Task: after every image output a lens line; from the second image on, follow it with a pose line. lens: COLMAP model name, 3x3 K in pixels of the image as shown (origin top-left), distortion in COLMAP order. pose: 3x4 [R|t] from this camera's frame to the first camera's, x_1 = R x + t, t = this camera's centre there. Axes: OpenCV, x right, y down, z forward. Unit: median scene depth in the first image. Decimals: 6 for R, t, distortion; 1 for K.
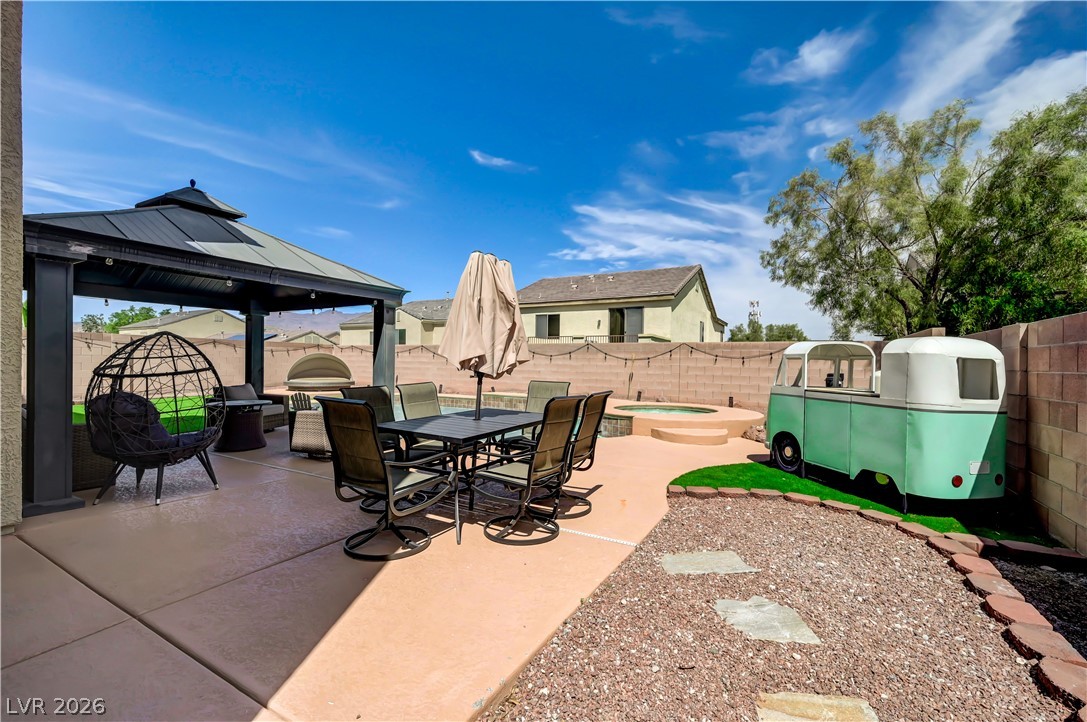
lens RADIAL K [[472.0, 0, 550.3], [0, 472.0, 366.3], [0, 0, 1]] dist [0.012992, 0.000034]
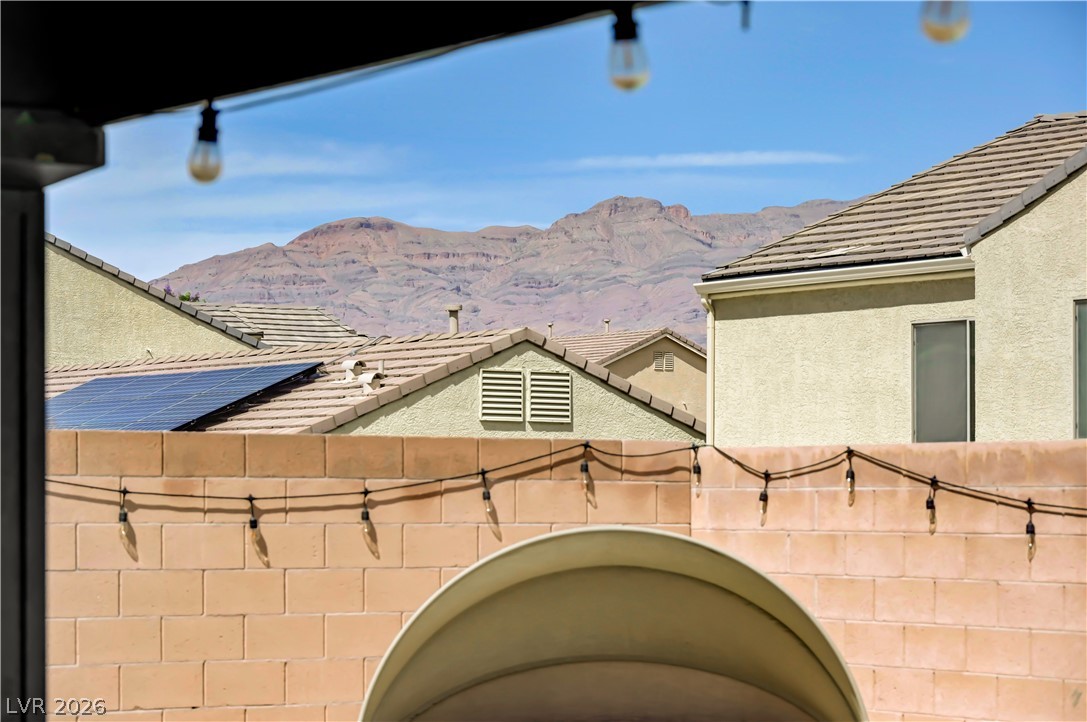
lens RADIAL K [[3209.8, 0, 543.2], [0, 3209.8, 361.1], [0, 0, 1]] dist [-0.158317, 0.000000]
pose [[0.896397, -0.032655, -0.442048, -0.140240], [0.007972, 0.998309, -0.057581, -0.020894], [0.443181, 0.048092, 0.895141, 0.267377]]
